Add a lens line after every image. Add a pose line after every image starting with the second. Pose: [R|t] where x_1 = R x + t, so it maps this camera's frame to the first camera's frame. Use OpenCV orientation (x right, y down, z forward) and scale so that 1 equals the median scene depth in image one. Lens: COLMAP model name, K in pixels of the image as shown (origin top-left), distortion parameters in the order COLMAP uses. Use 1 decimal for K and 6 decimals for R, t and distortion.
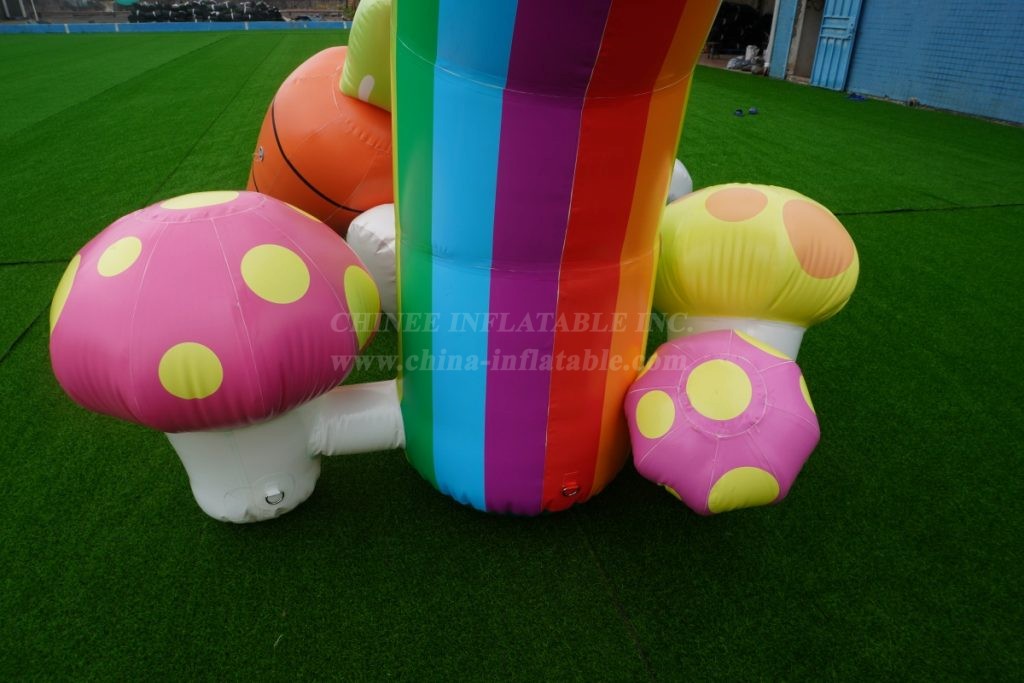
lens RADIAL K [[688.0, 0, 512.0], [0, 688.0, 341.5], [0, 0, 1]] dist [-0.031485, 0.000297]
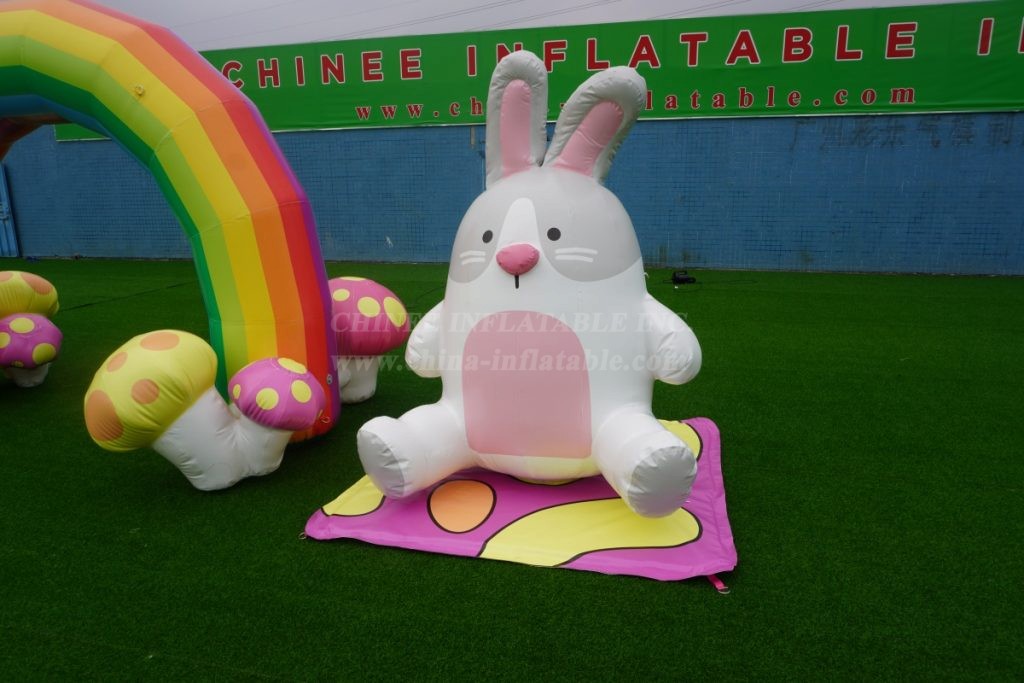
lens RADIAL K [[688.0, 0, 512.0], [0, 688.0, 341.5], [0, 0, 1]] dist [-0.031485, 0.000297]
pose [[0.481740, -0.218072, 0.848747, -0.200238], [0.407113, 0.913371, 0.003603, 0.165865], [-0.776006, 0.343800, 0.528788, -0.371388]]
